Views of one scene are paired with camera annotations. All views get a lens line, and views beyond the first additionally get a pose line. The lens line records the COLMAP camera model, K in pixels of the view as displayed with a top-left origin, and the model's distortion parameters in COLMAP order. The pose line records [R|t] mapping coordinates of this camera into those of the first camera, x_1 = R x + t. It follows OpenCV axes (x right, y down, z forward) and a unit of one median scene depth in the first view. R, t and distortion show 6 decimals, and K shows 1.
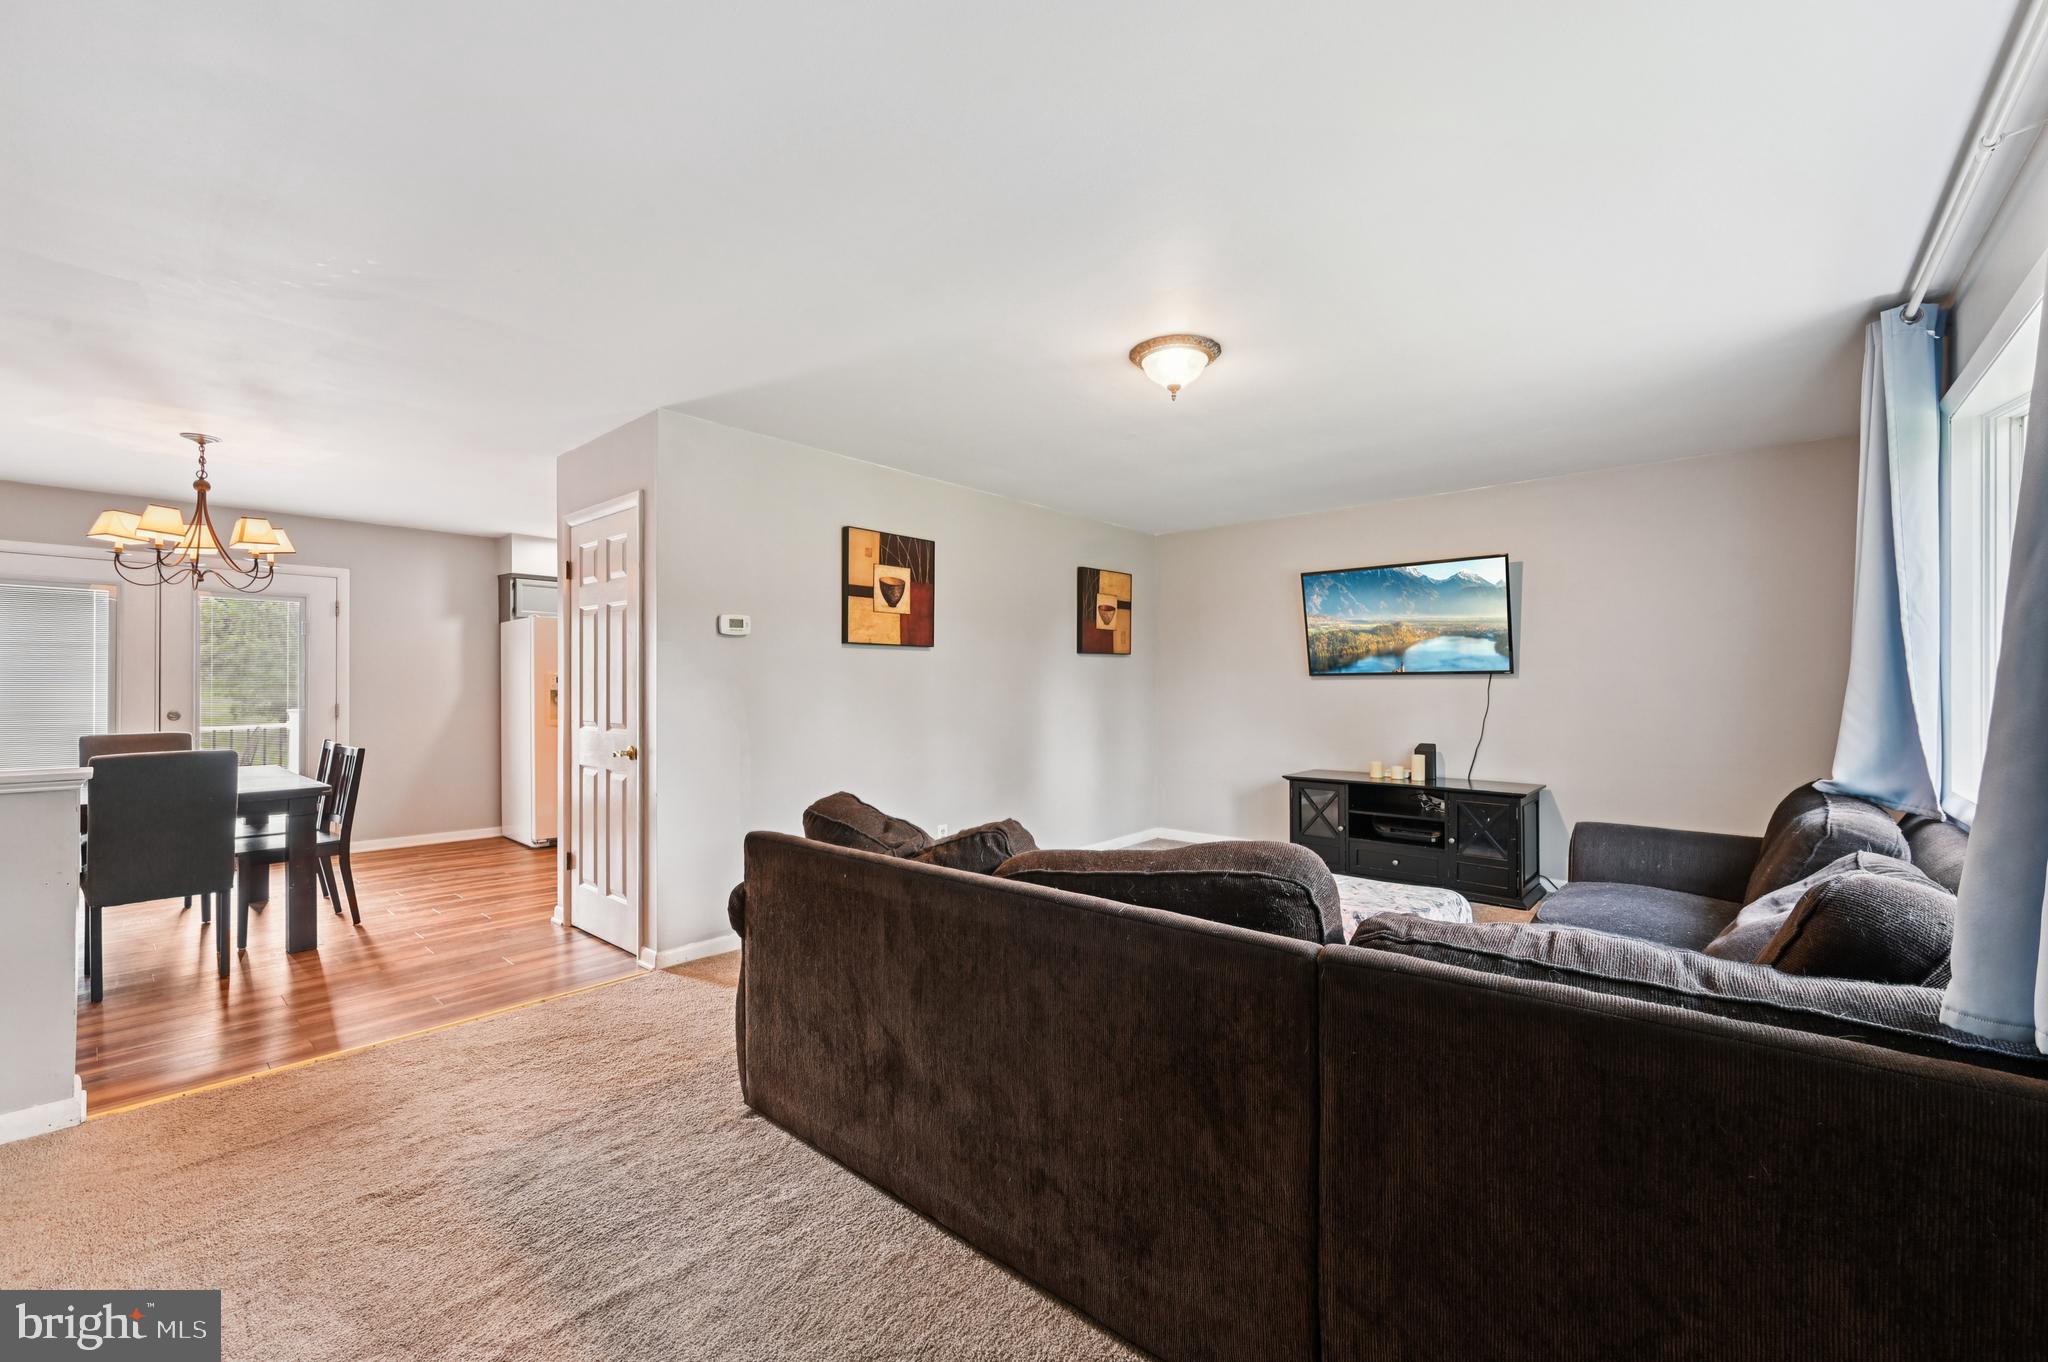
lens RADIAL K [[816.3, 0, 1030.6], [0, 816.3, 689.7], [0, 0, 1]] dist [-0.000828, -0.000419]
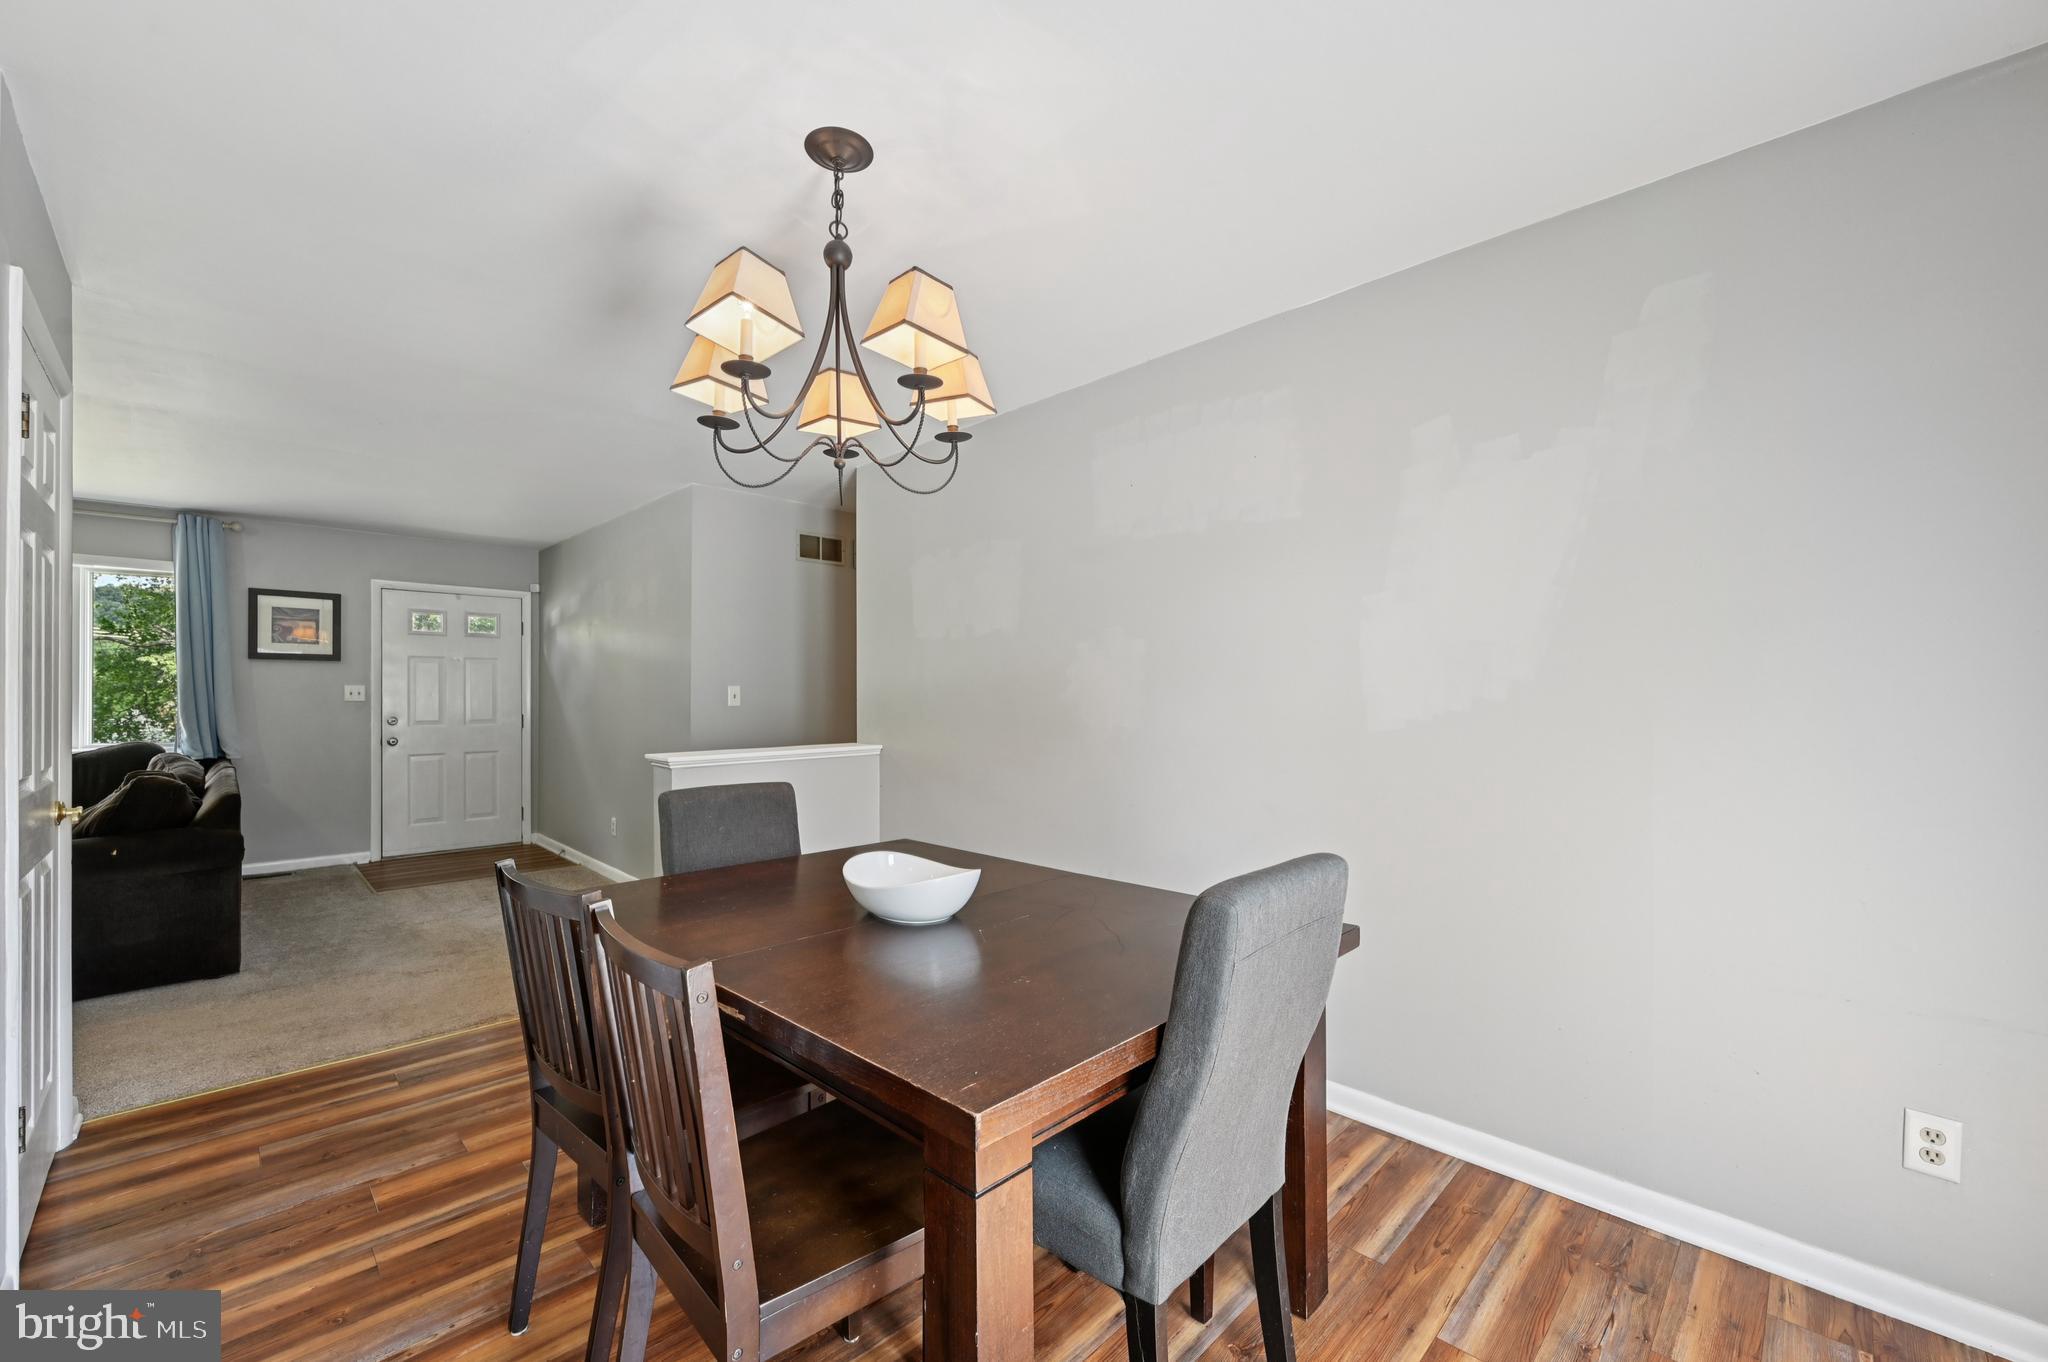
lens RADIAL K [[807.9, 0, 1029.6], [0, 807.9, 691.3], [0, 0, 1]] dist [-0.003193, -0.000512]
pose [[-0.997803, -0.000736, 0.066242, -0.861893], [-0.000814, 0.999999, -0.001152, -0.005517], [-0.066241, -0.001203, -0.997803, 1.074935]]
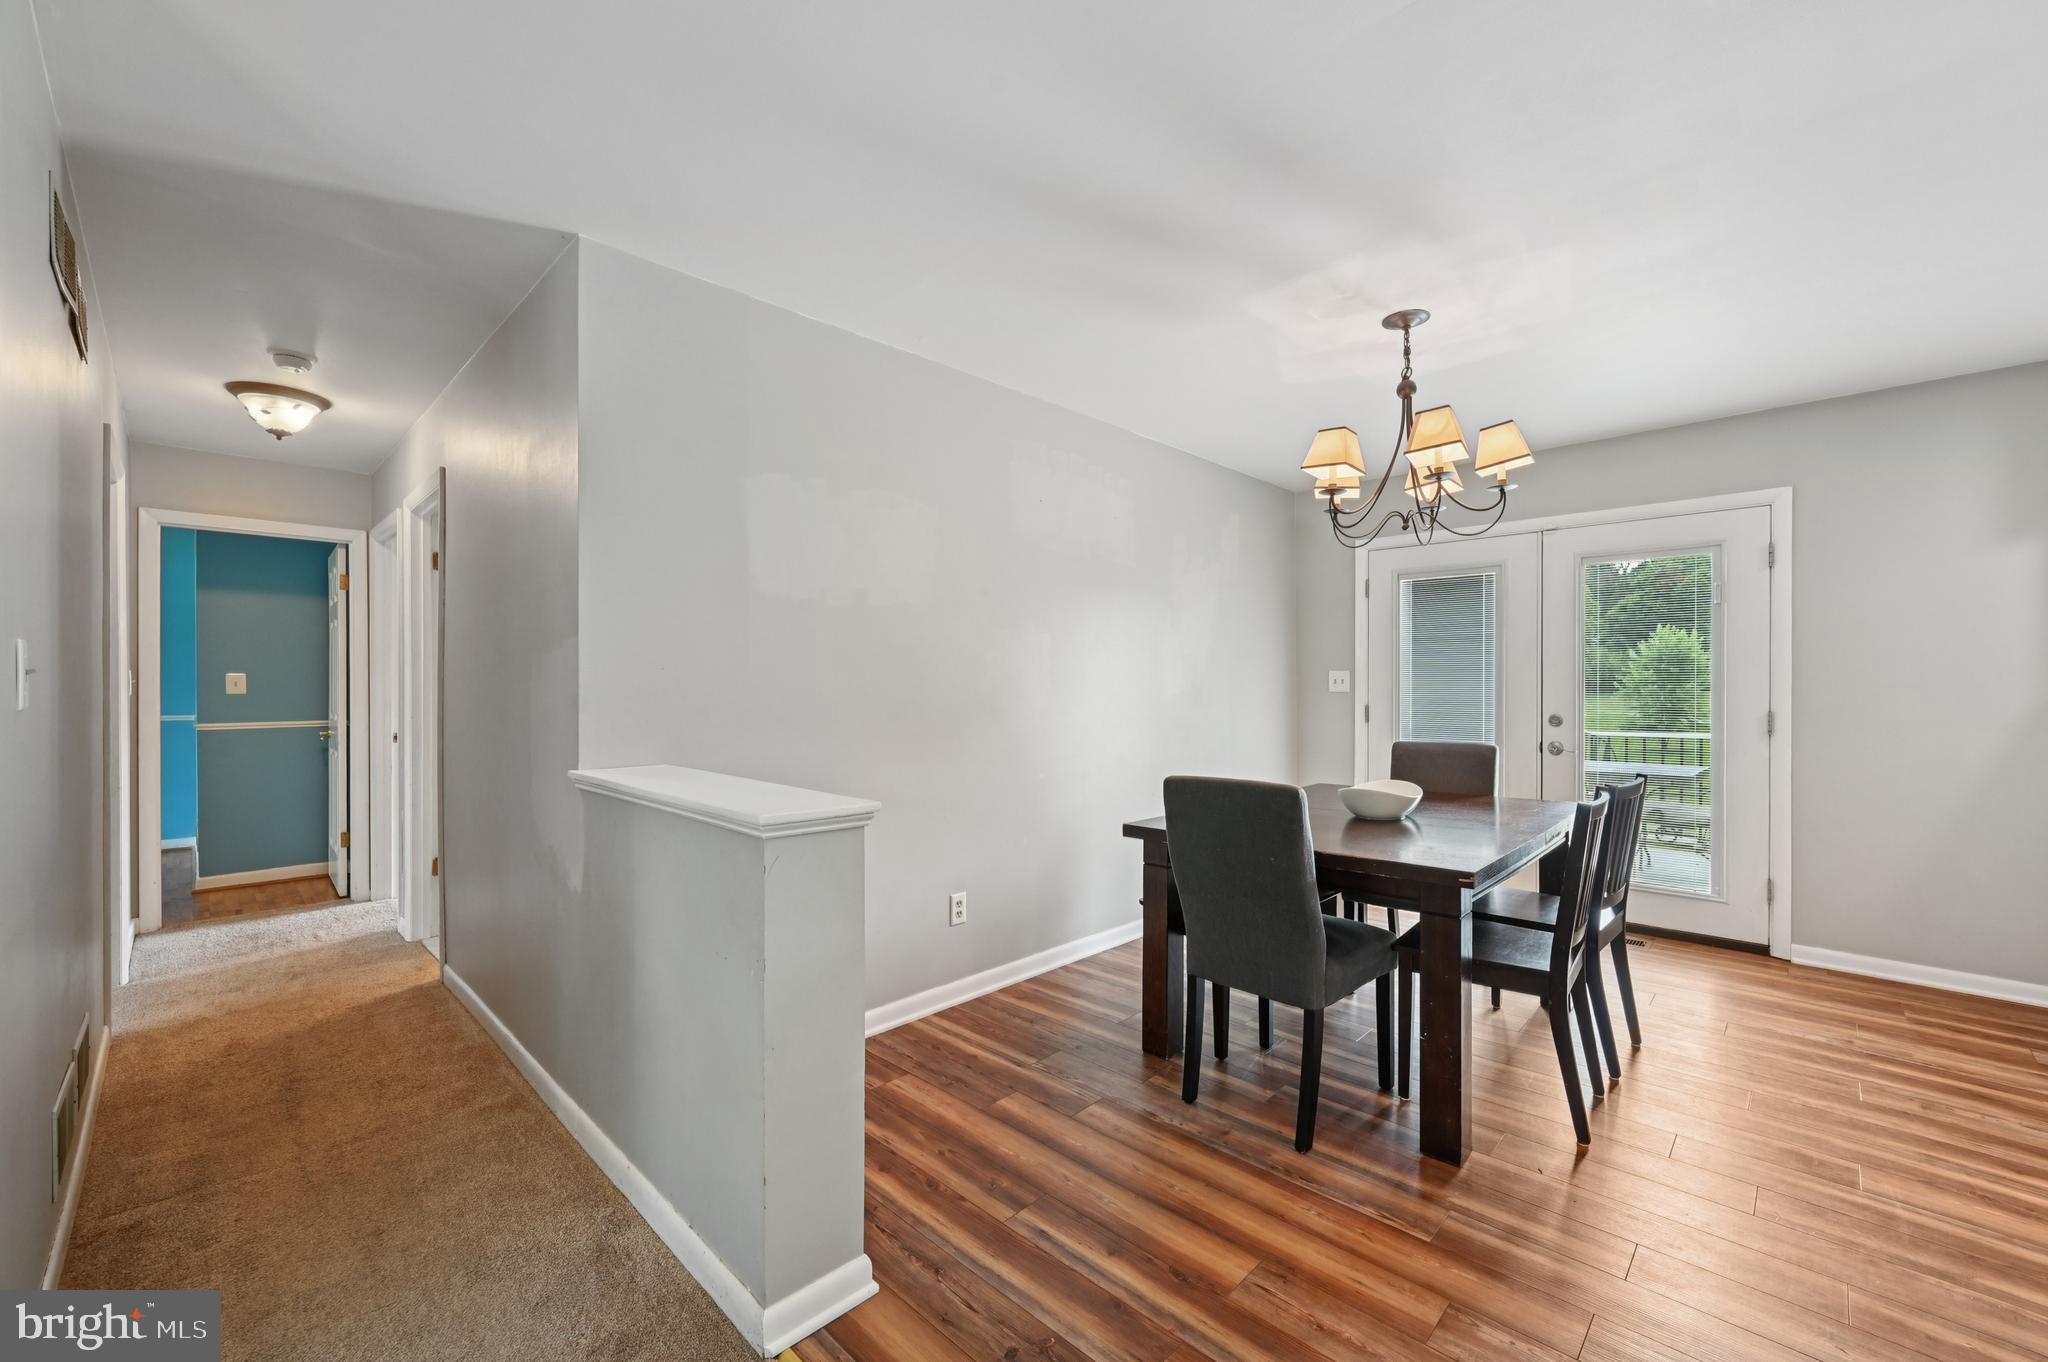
lens RADIAL K [[816.3, 0, 1030.6], [0, 816.3, 689.7], [0, 0, 1]] dist [-0.000828, -0.000419]
pose [[-0.063189, 0.004475, -0.997992, -0.230575], [-0.005630, 0.999972, 0.004840, 0.001225], [0.997986, 0.005925, -0.063162, 0.544386]]
